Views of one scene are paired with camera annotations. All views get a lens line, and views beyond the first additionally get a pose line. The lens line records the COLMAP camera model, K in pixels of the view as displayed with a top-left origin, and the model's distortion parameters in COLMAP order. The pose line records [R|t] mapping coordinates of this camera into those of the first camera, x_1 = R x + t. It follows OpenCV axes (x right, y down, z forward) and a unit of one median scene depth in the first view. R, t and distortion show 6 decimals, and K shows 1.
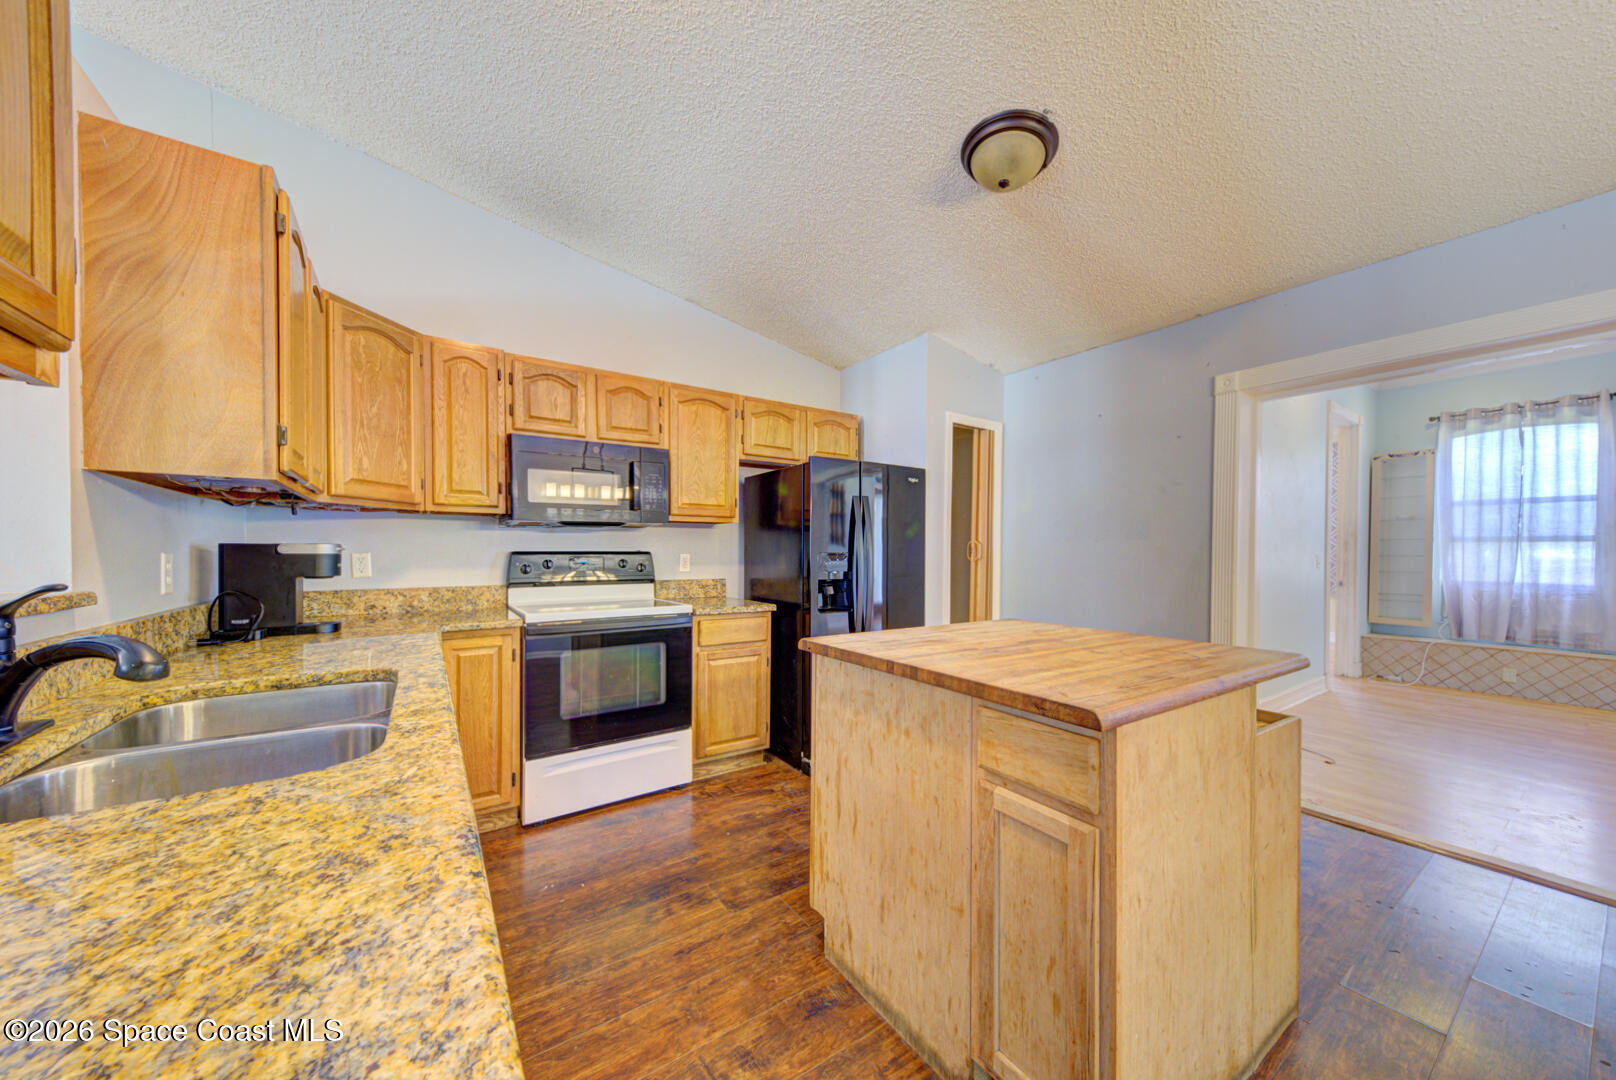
lens RADIAL K [[557.7, 0, 815.8], [0, 557.7, 545.4], [0, 0, 1]] dist [0.026059, 0.000210]
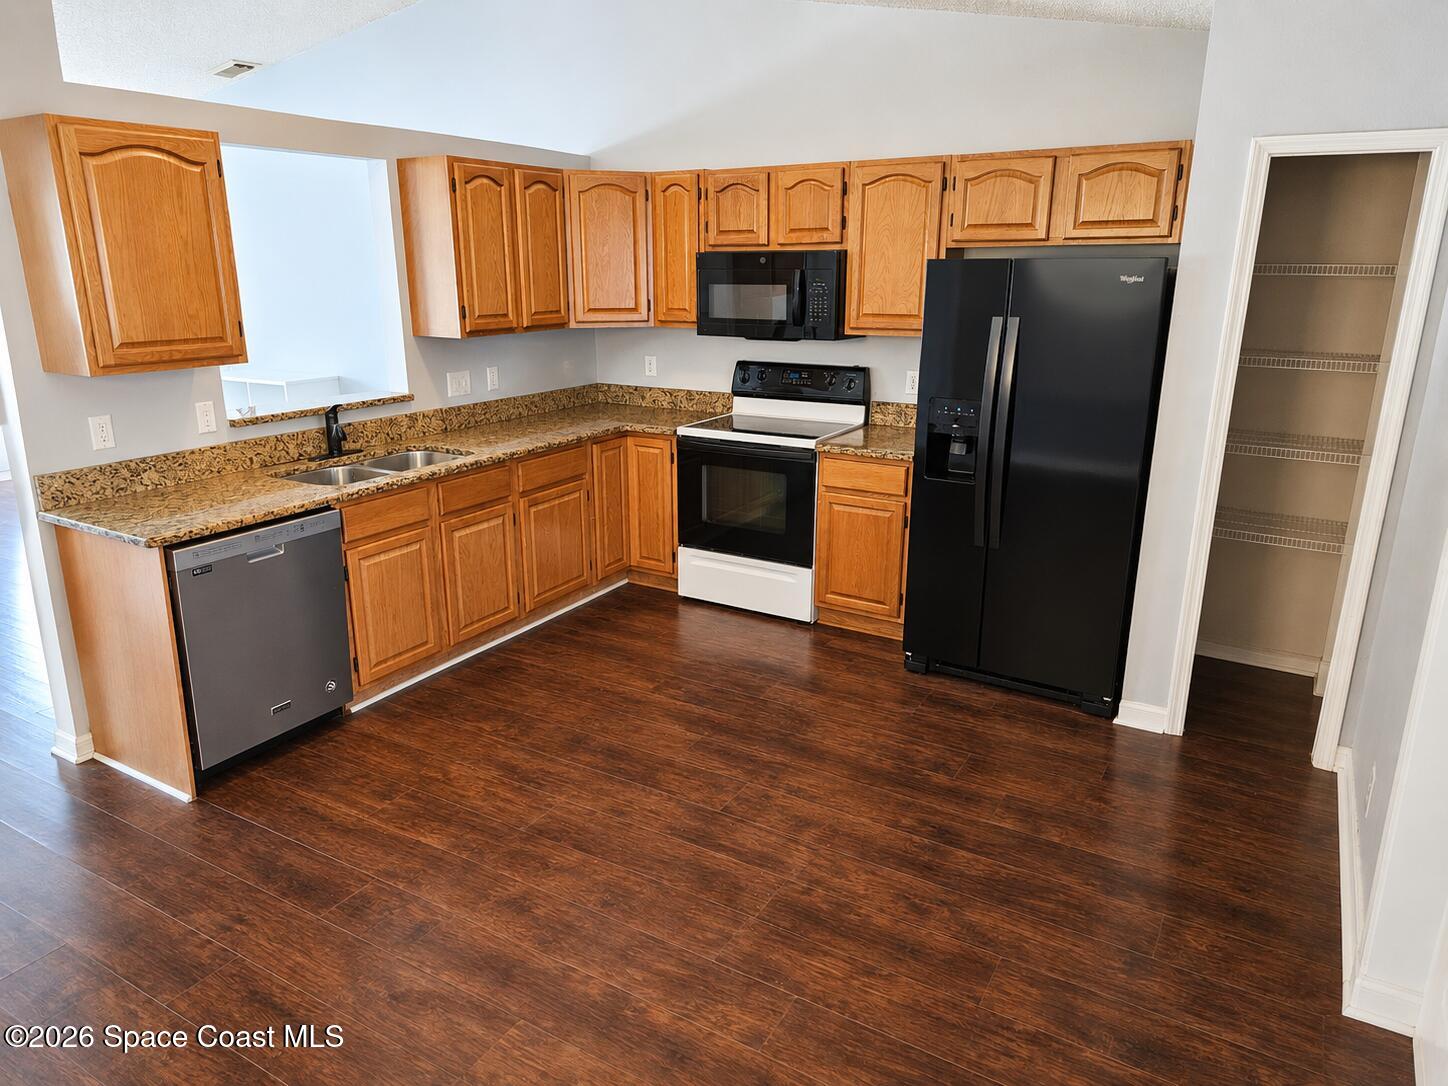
lens RADIAL K [[960.9, 0, 726.1], [0, 960.9, 545.2], [0, 0, 1]] dist [0.006877, -0.013443]
pose [[0.422619, 0.254662, -0.869793, 1.024045], [0.009932, 0.958352, 0.285417, -0.160301], [0.906253, -0.129262, 0.402488, 0.208941]]
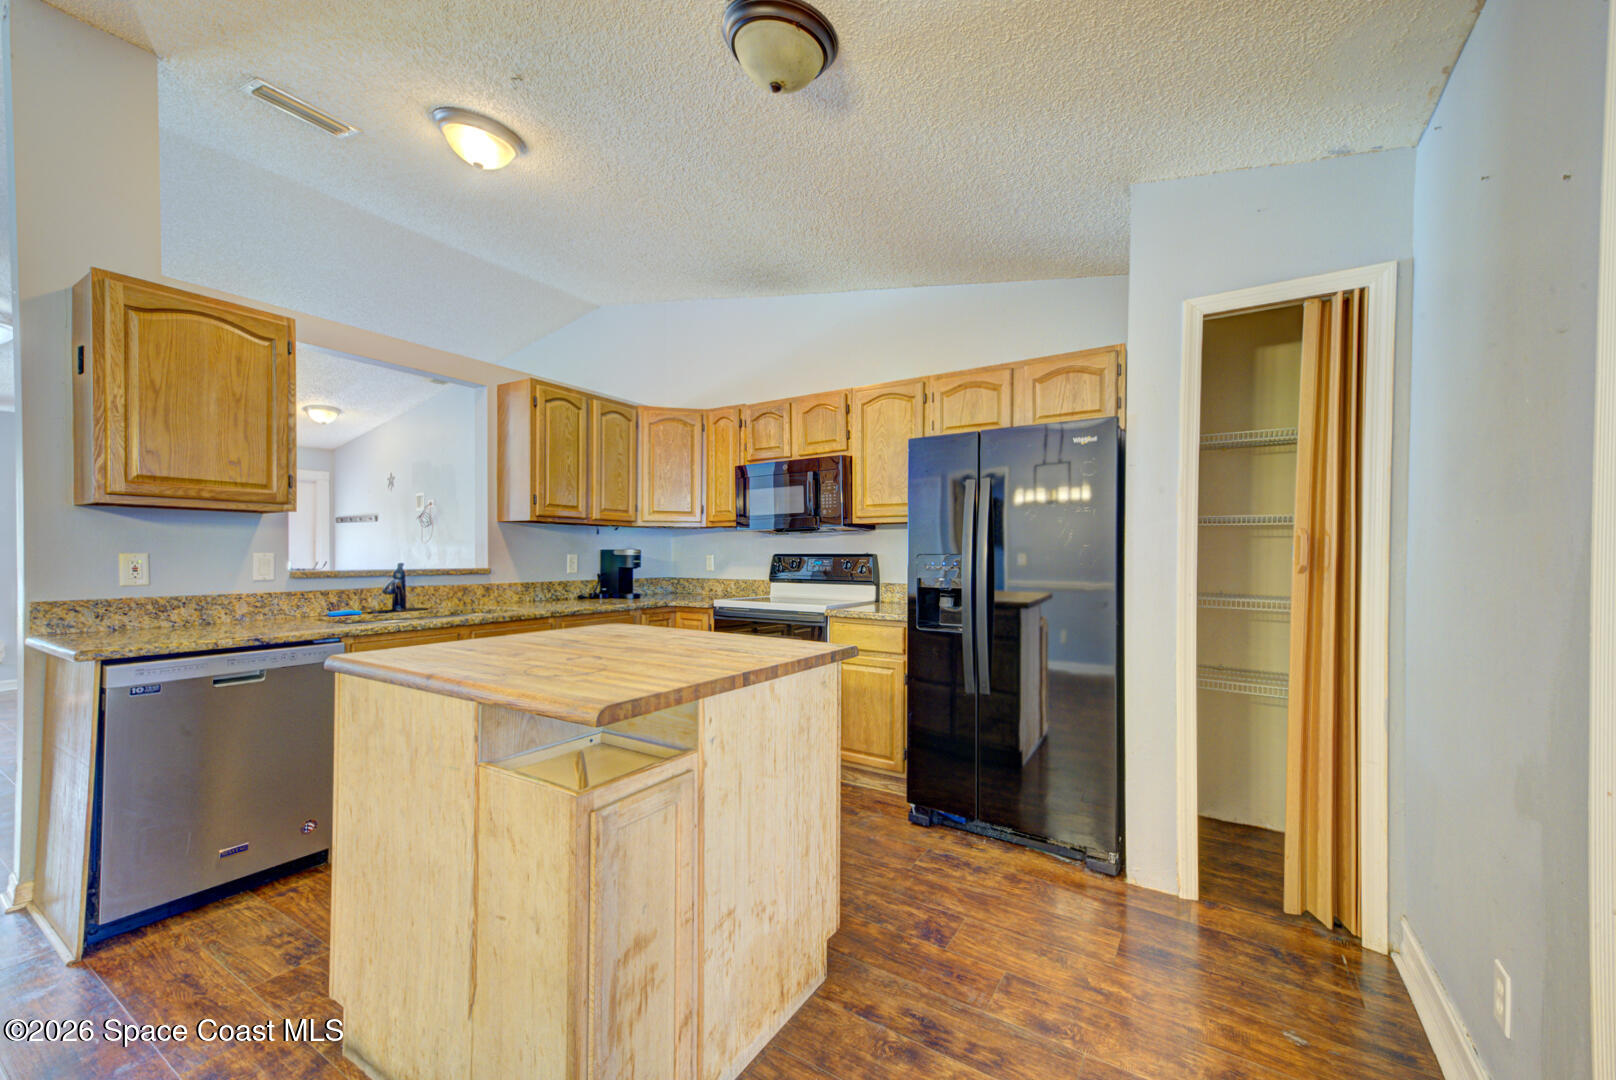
lens RADIAL K [[642.4, 0, 805.7], [0, 642.4, 551.6], [0, 0, 1]] dist [0.020110, 0.000528]
pose [[0.389439, -0.006196, -0.921032, 0.796483], [0.005664, 0.999975, -0.004332, 0.011095], [0.921035, -0.003530, 0.389464, 0.468663]]
